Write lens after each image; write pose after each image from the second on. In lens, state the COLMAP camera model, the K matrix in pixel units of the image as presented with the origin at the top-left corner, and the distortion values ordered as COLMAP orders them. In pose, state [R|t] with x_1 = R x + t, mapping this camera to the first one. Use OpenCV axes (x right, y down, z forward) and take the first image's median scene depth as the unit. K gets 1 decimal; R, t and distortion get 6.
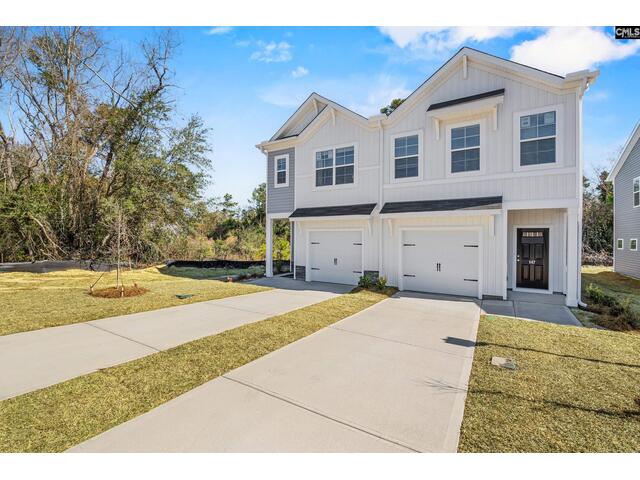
lens RADIAL K [[296.3, 0, 320.0], [0, 296.3, 238.6], [0, 0, 1]] dist [-0.010956, 0.001227]
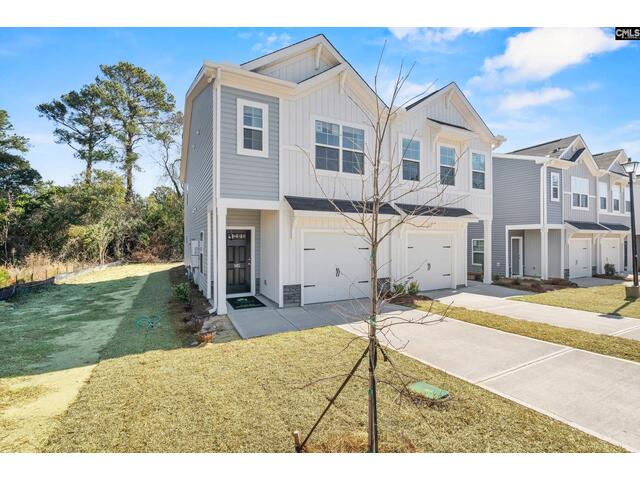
lens RADIAL K [[296.3, 0, 320.0], [0, 296.3, 239.7], [0, 0, 1]] dist [-0.010956, 0.001227]
pose [[0.507999, -0.005565, 0.861339, -0.633156], [0.005774, 0.999979, 0.003055, -0.008943], [-0.861338, 0.003421, 0.508021, 0.654102]]
